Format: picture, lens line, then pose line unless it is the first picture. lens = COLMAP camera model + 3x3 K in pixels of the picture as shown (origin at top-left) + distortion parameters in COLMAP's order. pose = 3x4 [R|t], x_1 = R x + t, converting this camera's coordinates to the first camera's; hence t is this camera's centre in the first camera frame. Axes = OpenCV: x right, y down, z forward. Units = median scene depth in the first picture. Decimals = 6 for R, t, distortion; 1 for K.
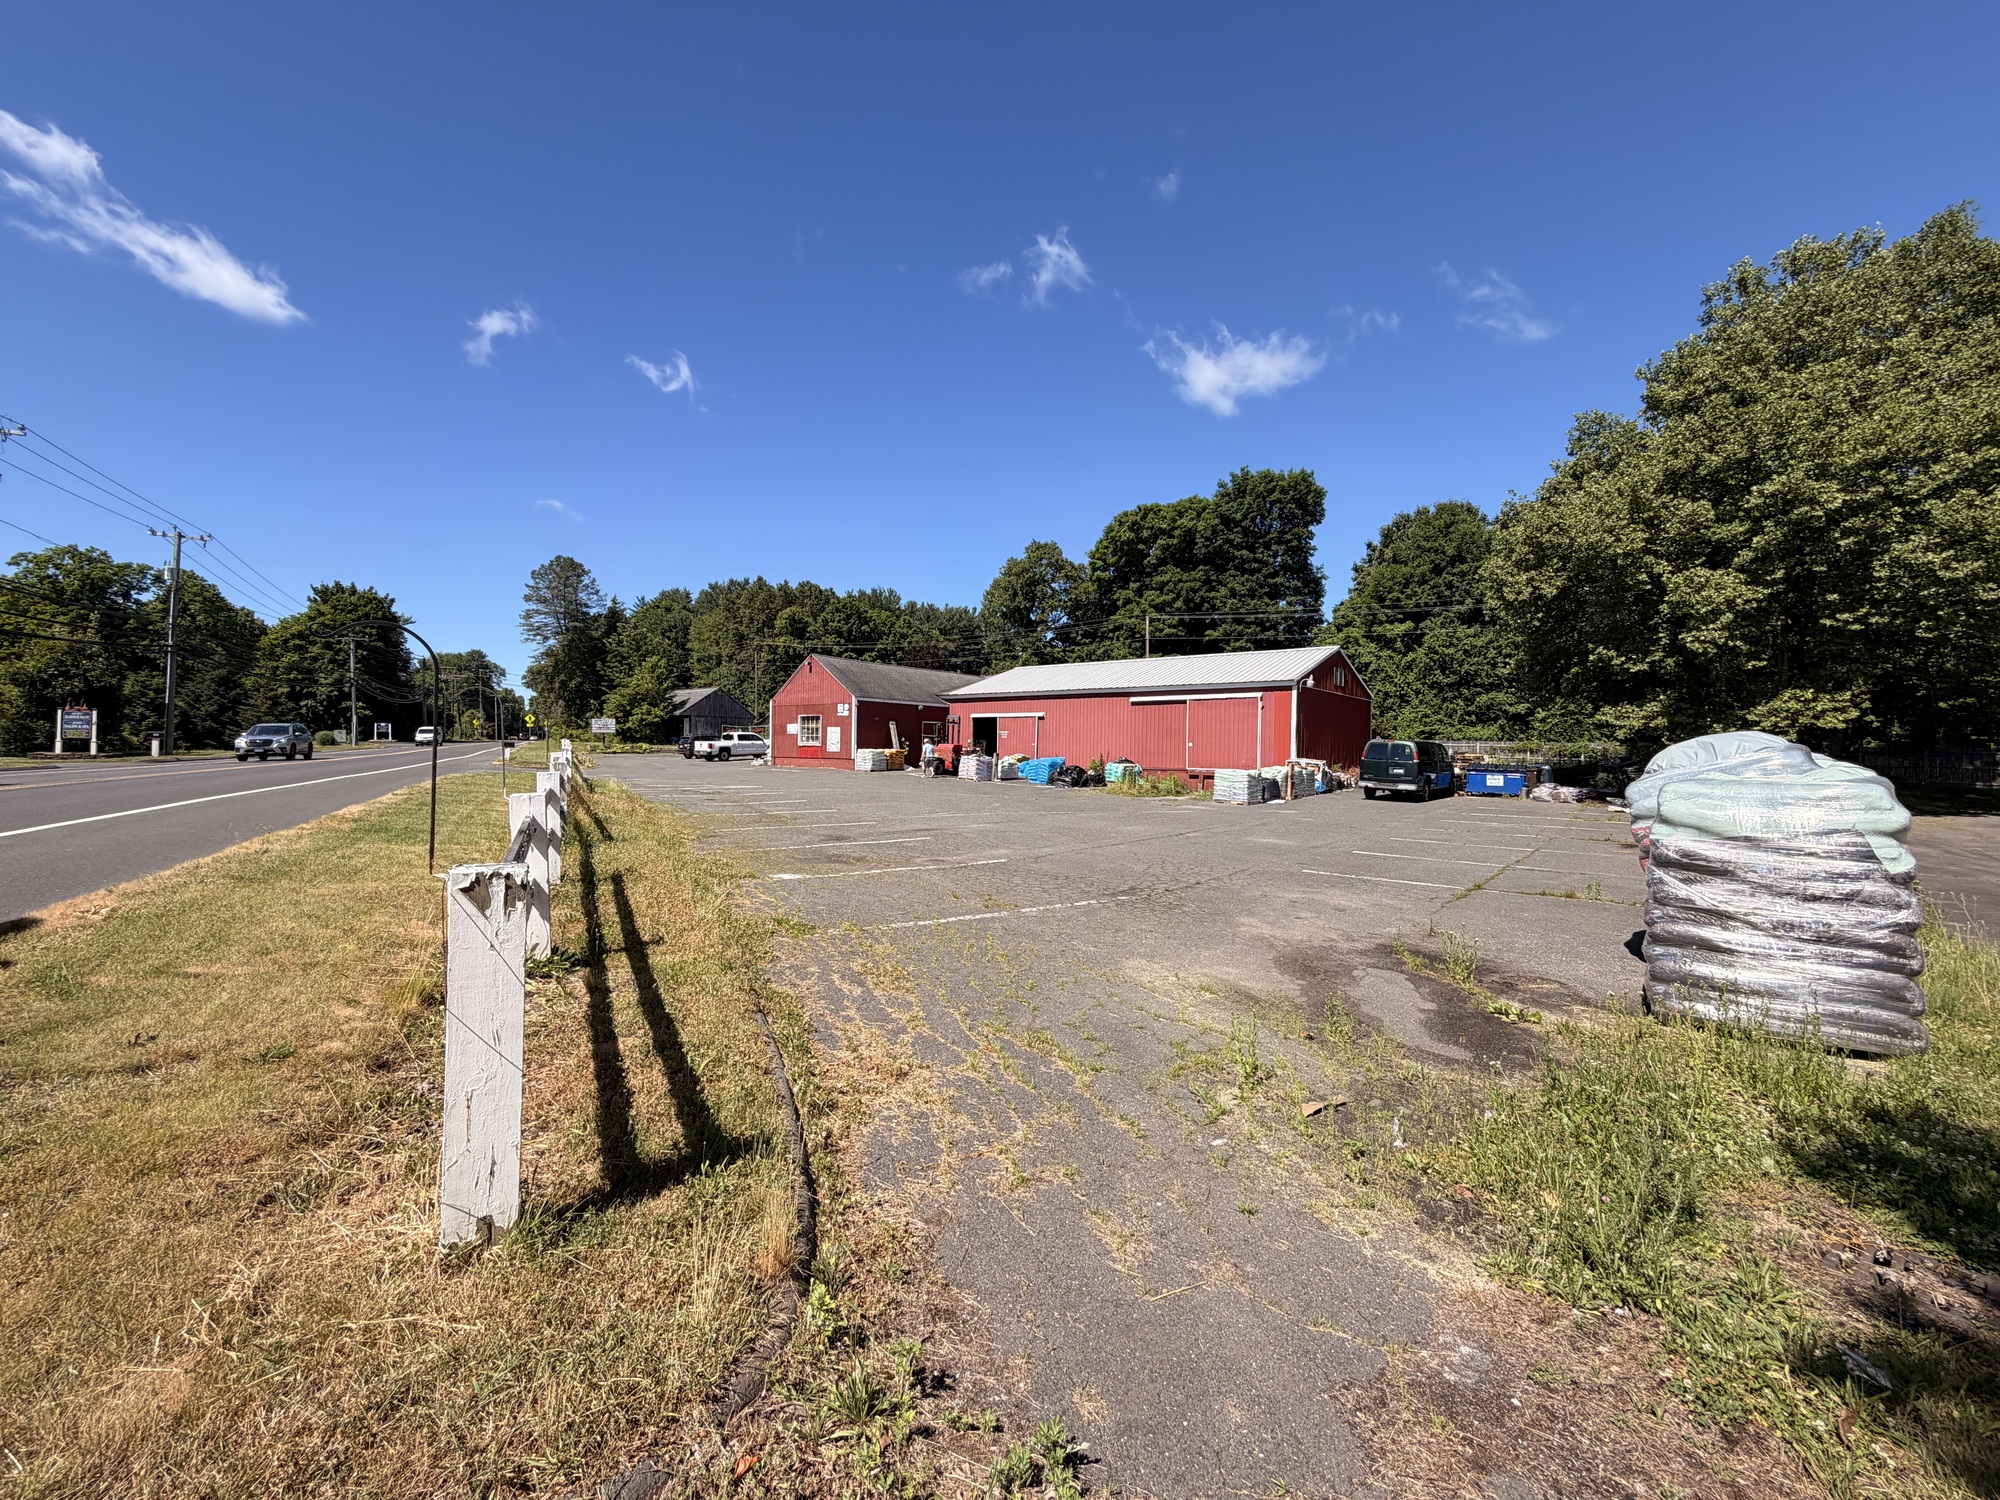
lens RADIAL K [[788.7, 0, 1000.0], [0, 788.7, 750.0], [0, 0, 1]] dist [-0.001595, 0.000045]
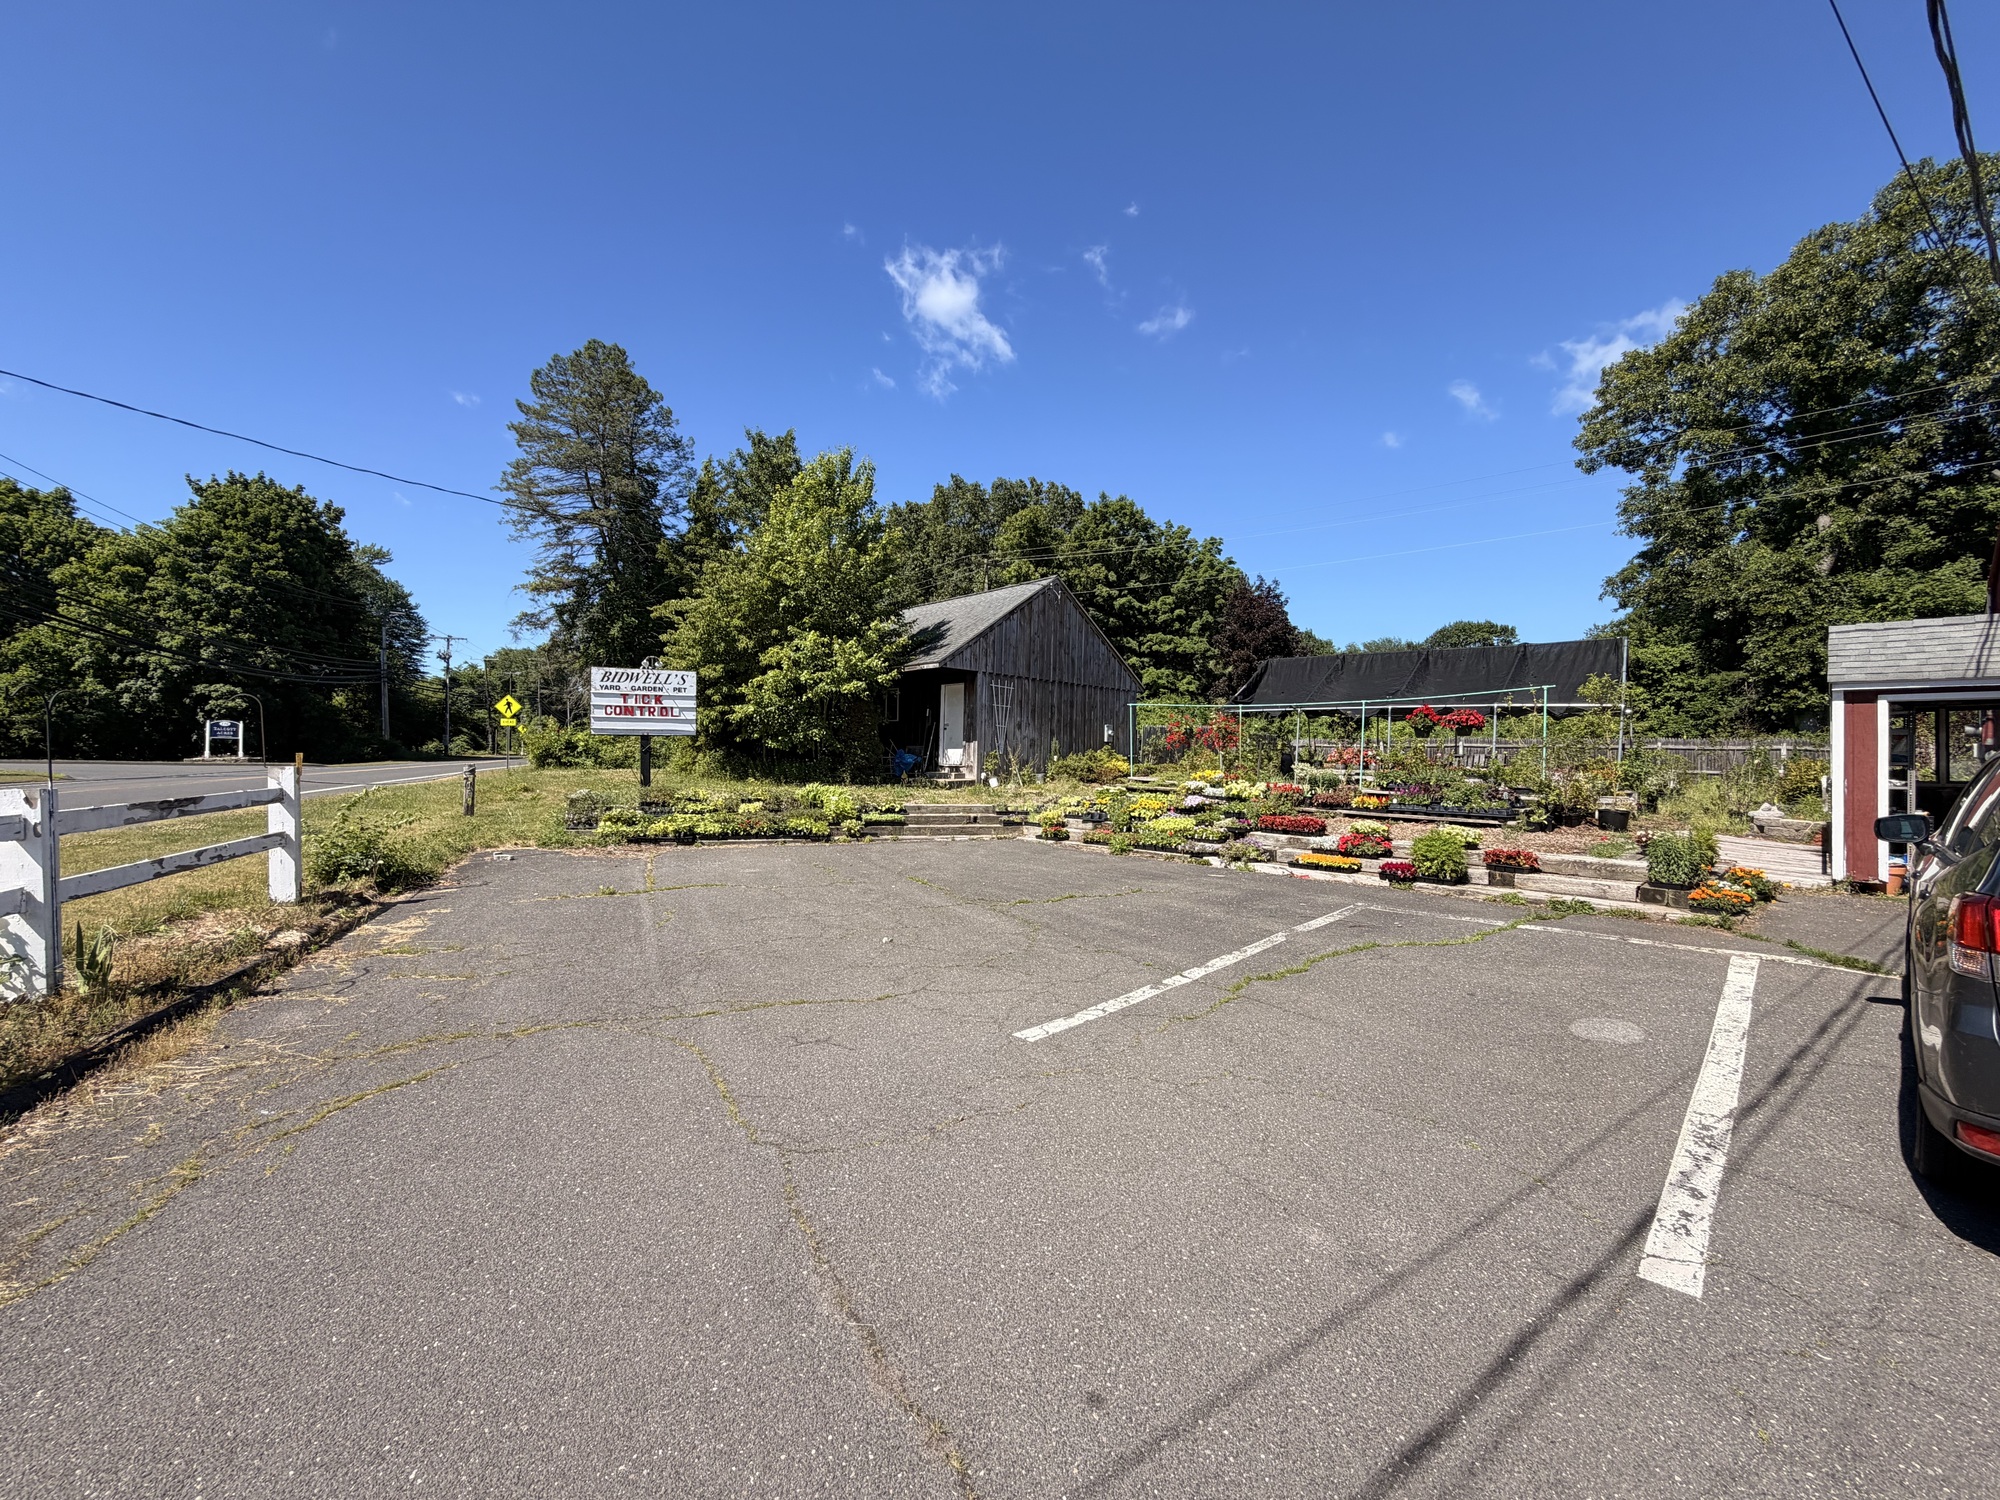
lens RADIAL K [[788.7, 0, 1000.0], [0, 788.7, 750.0], [0, 0, 1]] dist [-0.001595, 0.000045]
pose [[0.993933, 0.001696, -0.109974, -0.286200], [-0.004173, 0.999743, -0.022303, -0.009289], [0.109908, 0.022626, 0.993684, 0.595841]]
